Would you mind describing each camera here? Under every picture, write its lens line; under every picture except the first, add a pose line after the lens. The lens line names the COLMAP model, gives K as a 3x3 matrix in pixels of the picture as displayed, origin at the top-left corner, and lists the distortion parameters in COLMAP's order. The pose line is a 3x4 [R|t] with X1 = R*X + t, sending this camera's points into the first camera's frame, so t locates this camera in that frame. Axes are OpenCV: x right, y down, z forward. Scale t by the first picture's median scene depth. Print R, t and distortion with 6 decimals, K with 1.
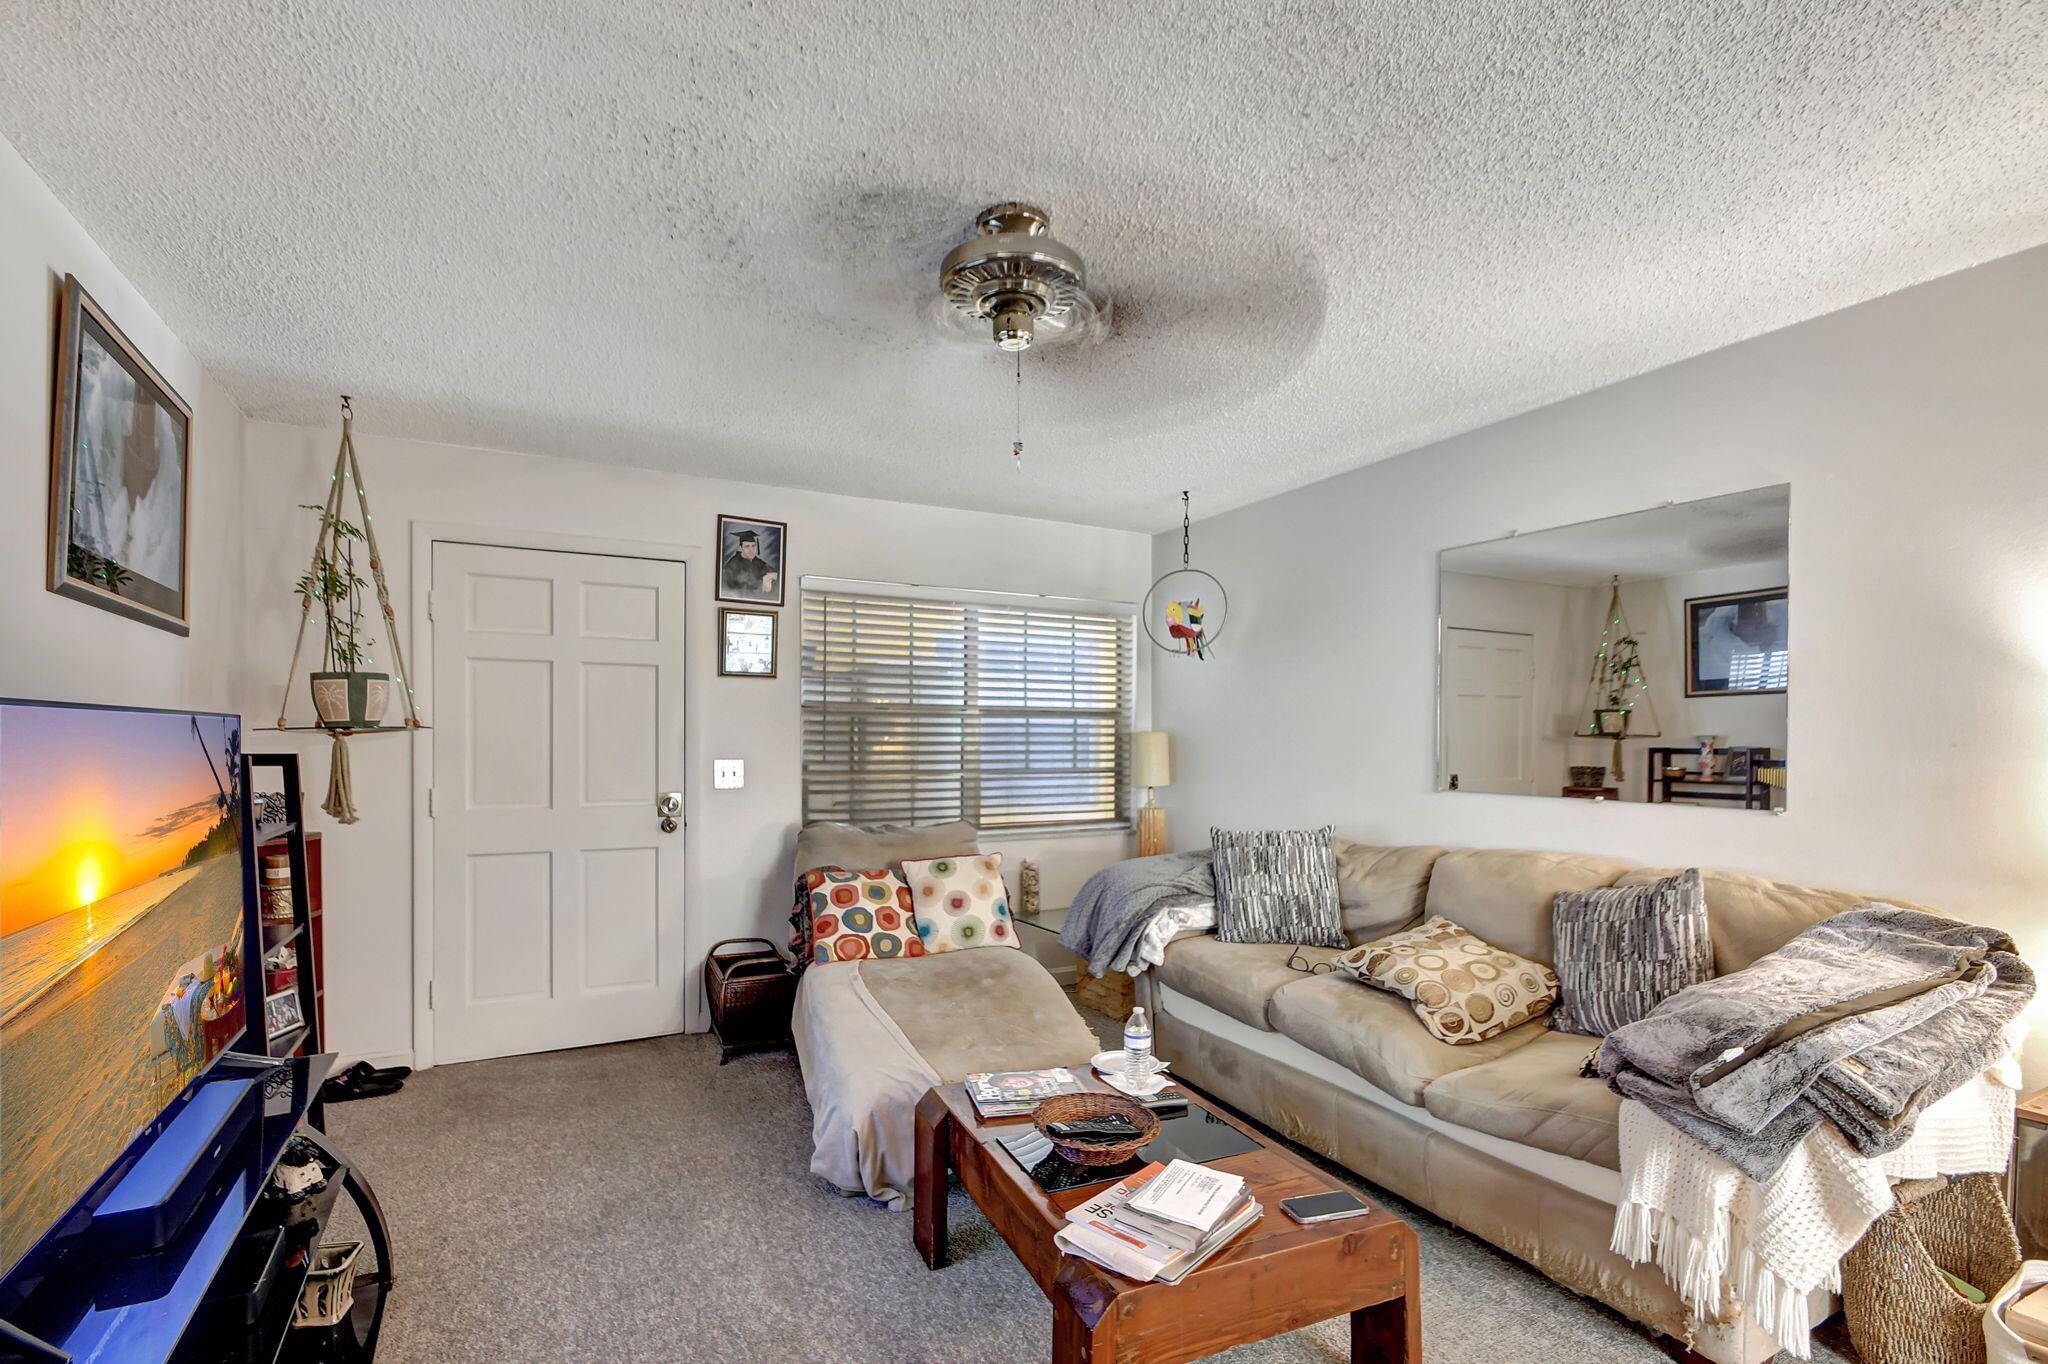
lens RADIAL K [[911.6, 0, 999.8], [0, 911.6, 733.2], [0, 0, 1]] dist [0.000449, -0.000274]
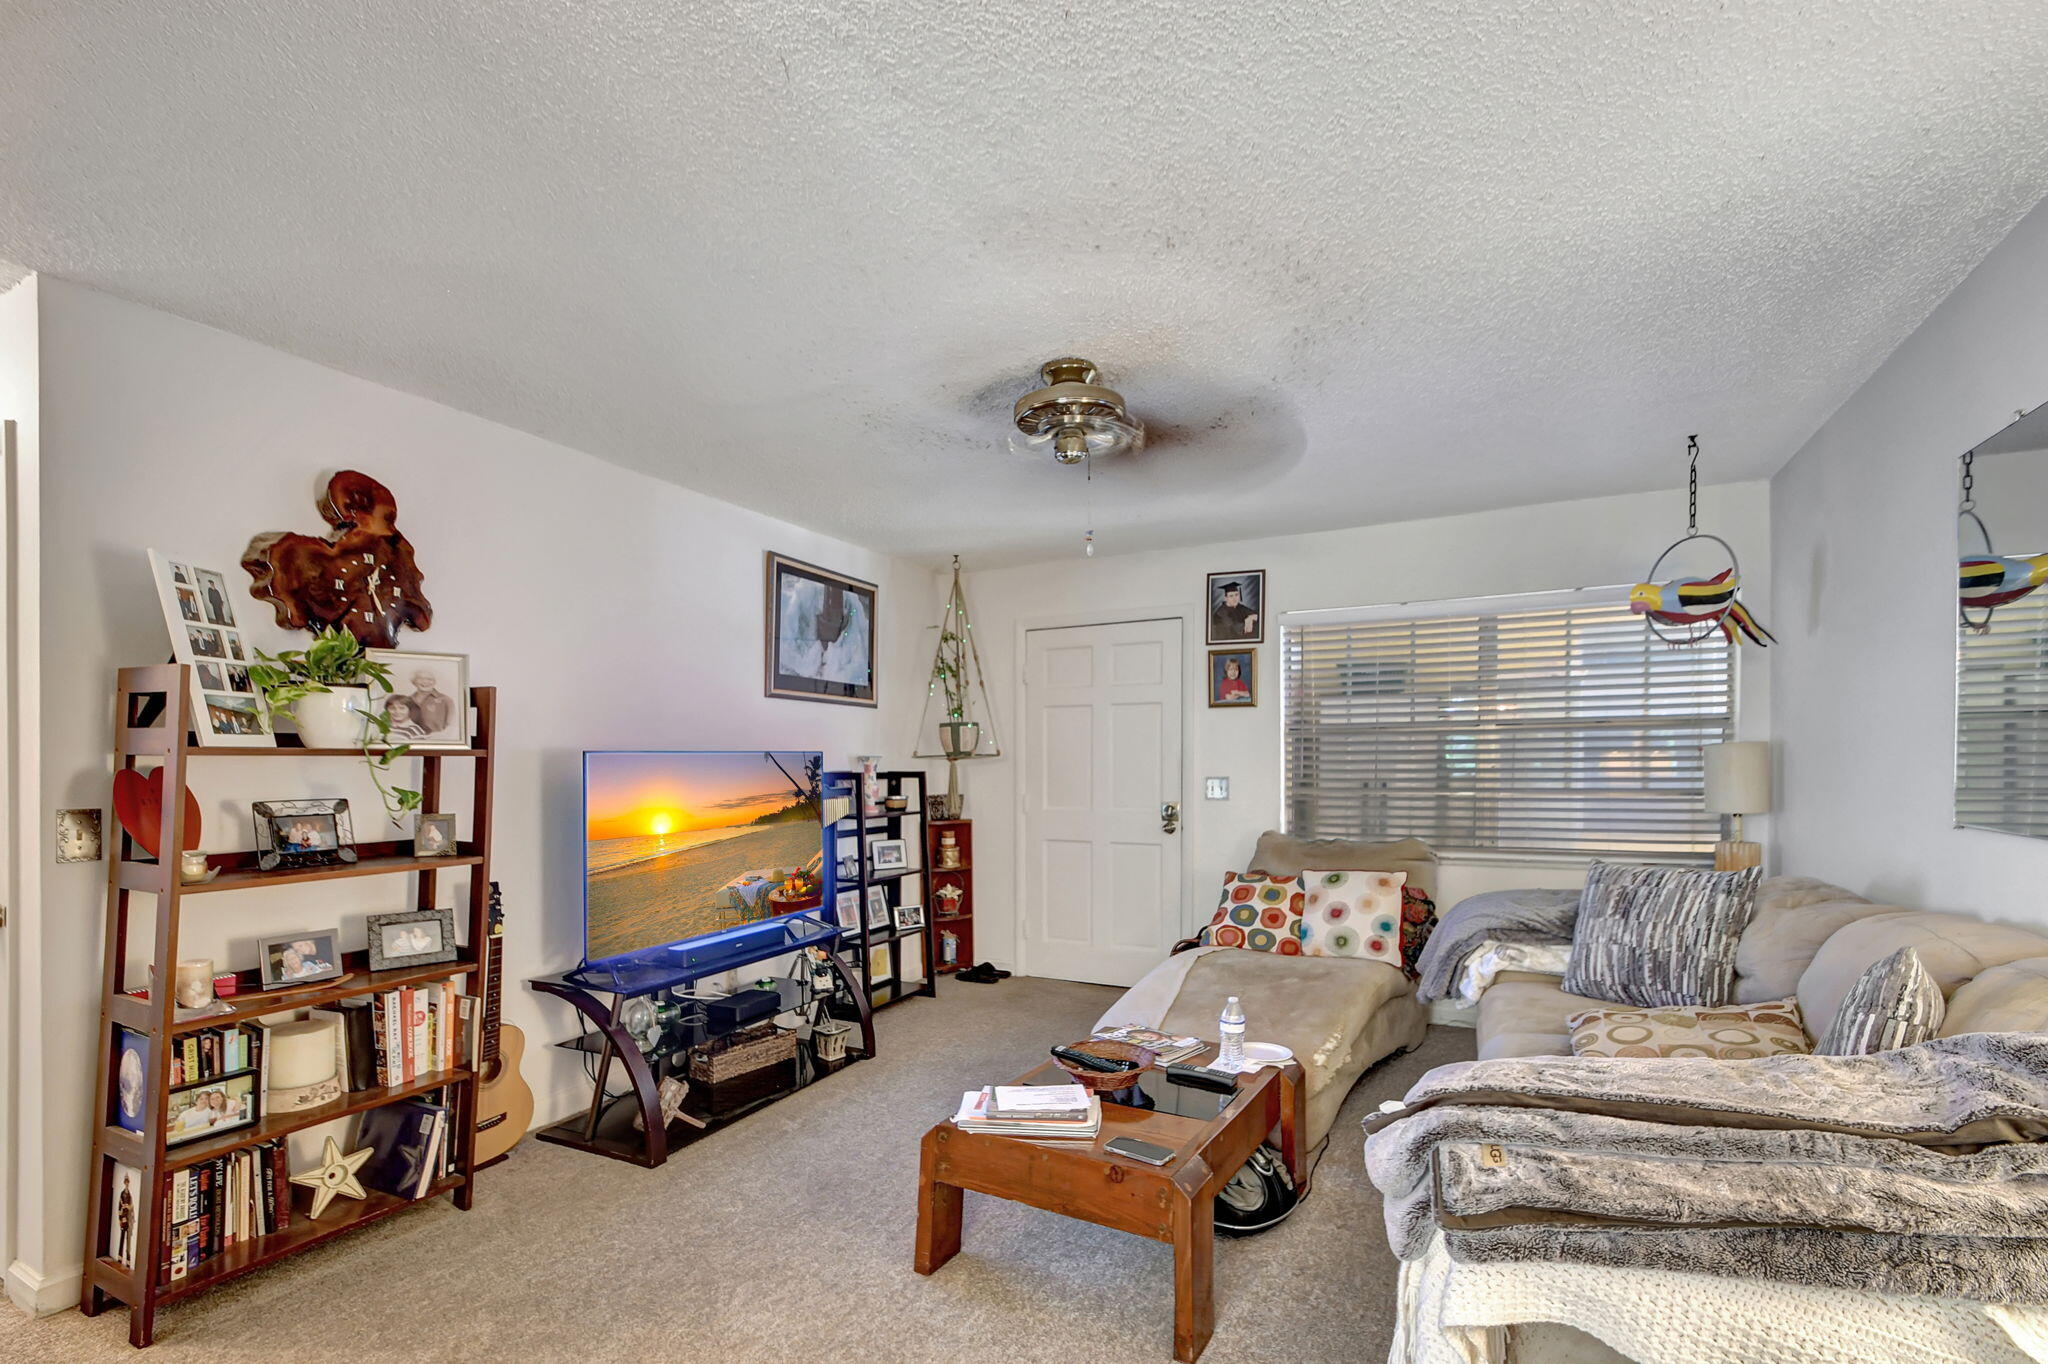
lens RADIAL K [[908.4, 0, 1032.4], [0, 908.4, 780.6], [0, 0, 1]] dist [-0.001774, -0.000197]
pose [[0.604258, 0.006729, -0.796760, 0.604099], [0.014550, 0.999704, 0.019478, 0.008242], [0.796656, -0.023363, 0.603982, 0.095333]]
